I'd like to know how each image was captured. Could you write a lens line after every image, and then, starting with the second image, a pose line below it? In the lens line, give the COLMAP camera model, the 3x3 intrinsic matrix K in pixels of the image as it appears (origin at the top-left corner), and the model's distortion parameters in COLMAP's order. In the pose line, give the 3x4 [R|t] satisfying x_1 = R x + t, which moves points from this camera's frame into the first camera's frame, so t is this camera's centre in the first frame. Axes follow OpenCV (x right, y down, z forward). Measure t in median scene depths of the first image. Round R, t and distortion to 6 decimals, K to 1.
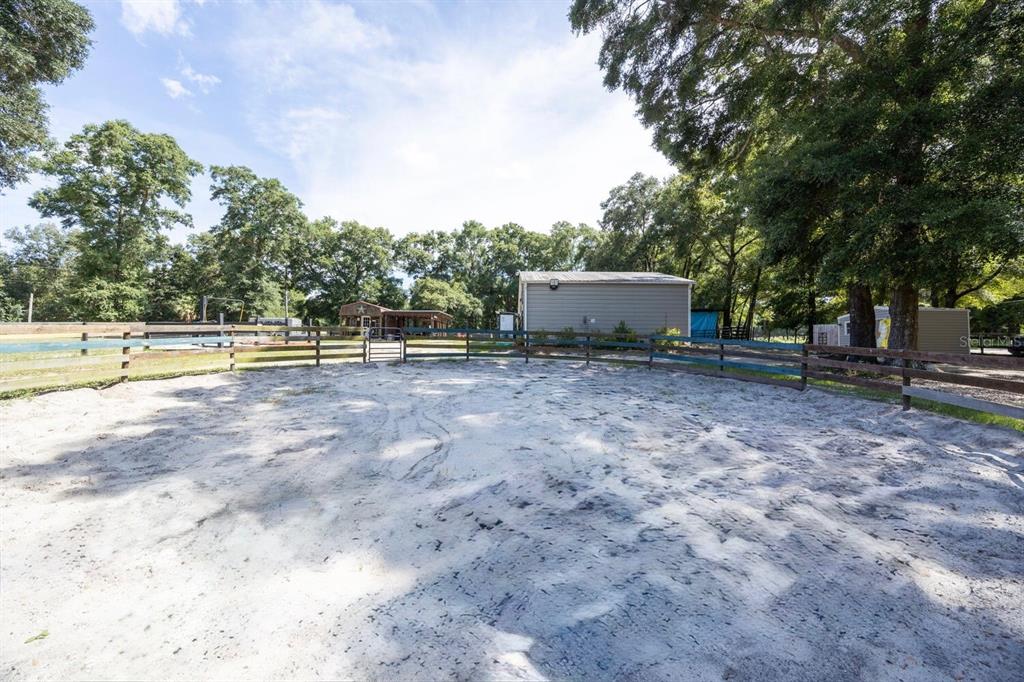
lens RADIAL K [[399.1, 0, 518.5], [0, 399.1, 339.4], [0, 0, 1]] dist [0.000719, 0.000211]
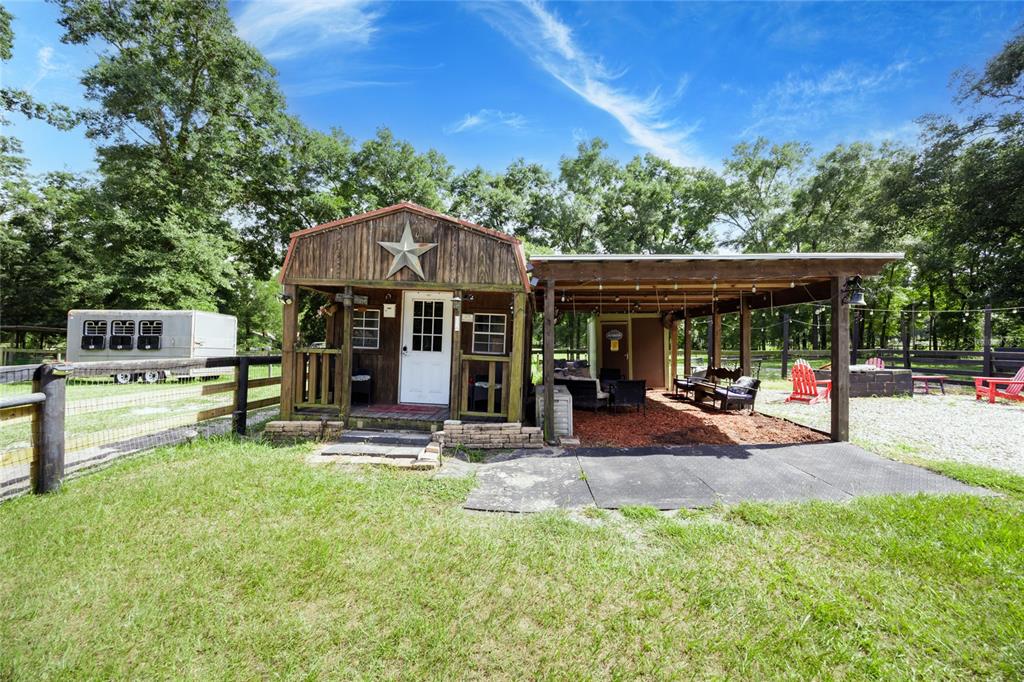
lens RADIAL K [[399.1, 0, 518.5], [0, 399.1, 339.4], [0, 0, 1]] dist [0.000719, 0.000211]
pose [[0.997108, 0.004705, -0.075846, -0.193818], [-0.004704, 0.999989, 0.000188, -0.021837], [0.075846, 0.000169, 0.997120, 0.486084]]
